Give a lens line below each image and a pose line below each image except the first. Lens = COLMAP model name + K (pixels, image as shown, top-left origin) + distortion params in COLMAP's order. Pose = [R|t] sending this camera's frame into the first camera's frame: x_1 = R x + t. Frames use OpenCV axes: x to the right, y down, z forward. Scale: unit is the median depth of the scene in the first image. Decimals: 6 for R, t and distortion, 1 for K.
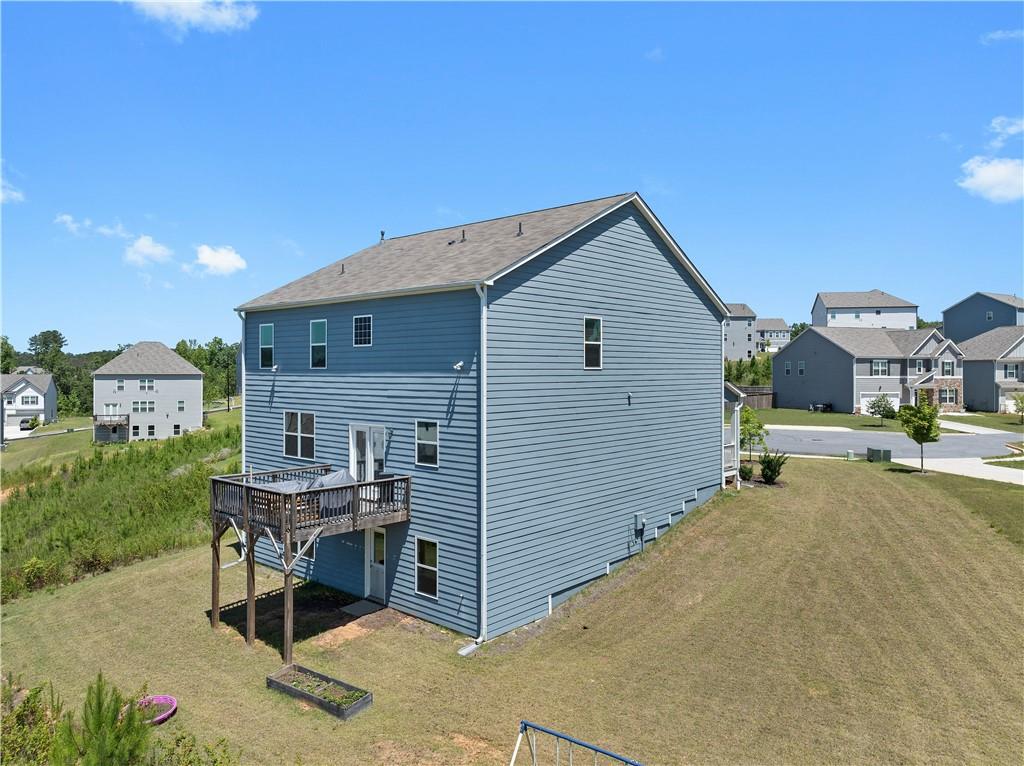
lens RADIAL K [[718.1, 0, 519.5], [0, 718.1, 374.6], [0, 0, 1]] dist [-0.022209, -0.003196]
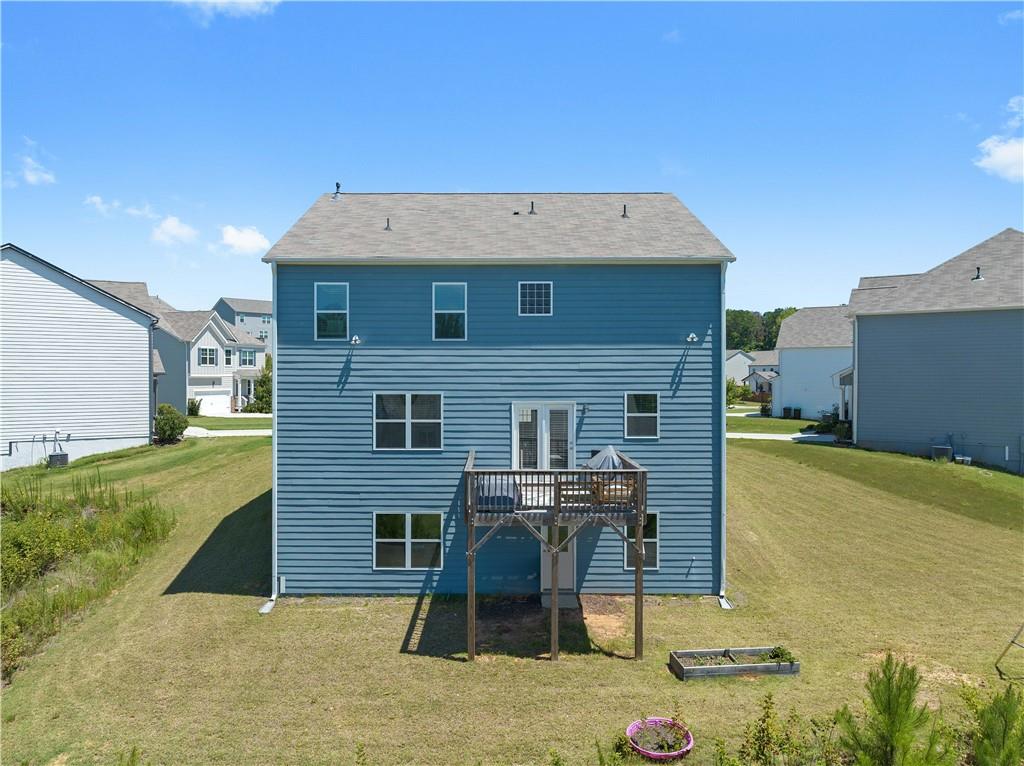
lens RADIAL K [[718.1, 0, 489.5], [0, 718.1, 378.0], [0, 0, 1]] dist [-0.022209, -0.003196]
pose [[0.755816, -0.007360, 0.654742, -0.814618], [0.004636, 0.999972, 0.005889, 0.031833], [-0.654767, -0.001415, 0.755829, 0.336263]]
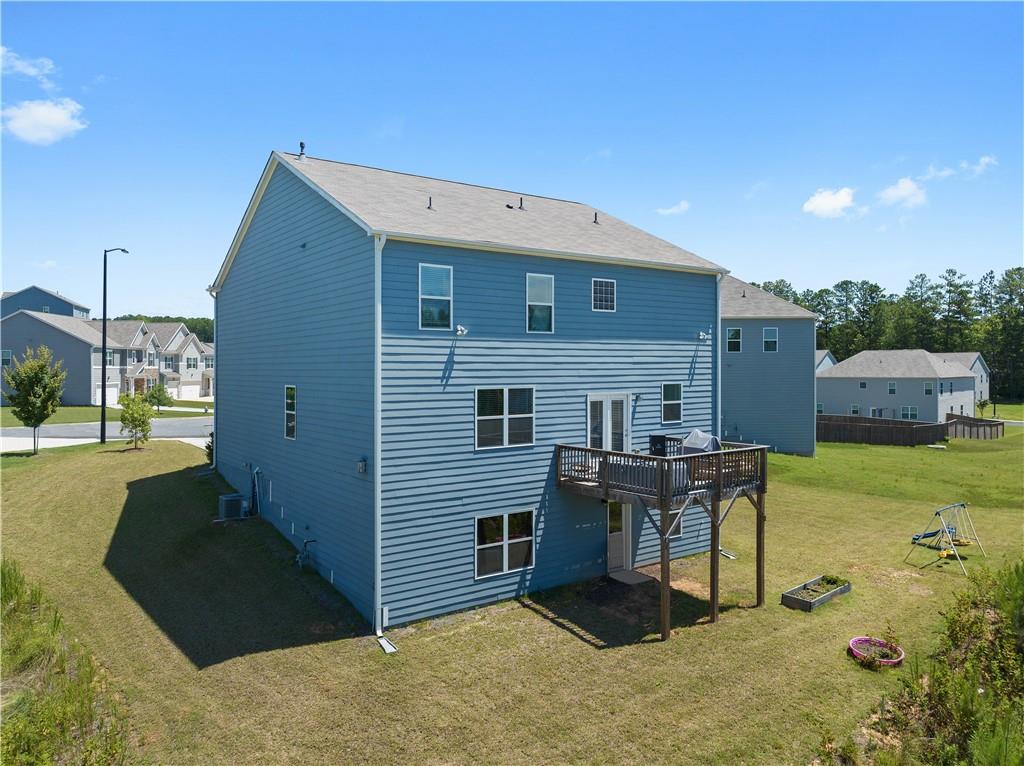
lens RADIAL K [[718.1, 0, 503.7], [0, 718.1, 373.5], [0, 0, 1]] dist [-0.022209, -0.003196]
pose [[0.230955, -0.011247, 0.972900, -1.122149], [0.010656, 0.999902, 0.009029, 0.031244], [-0.972906, 0.008282, 0.231052, 0.865205]]
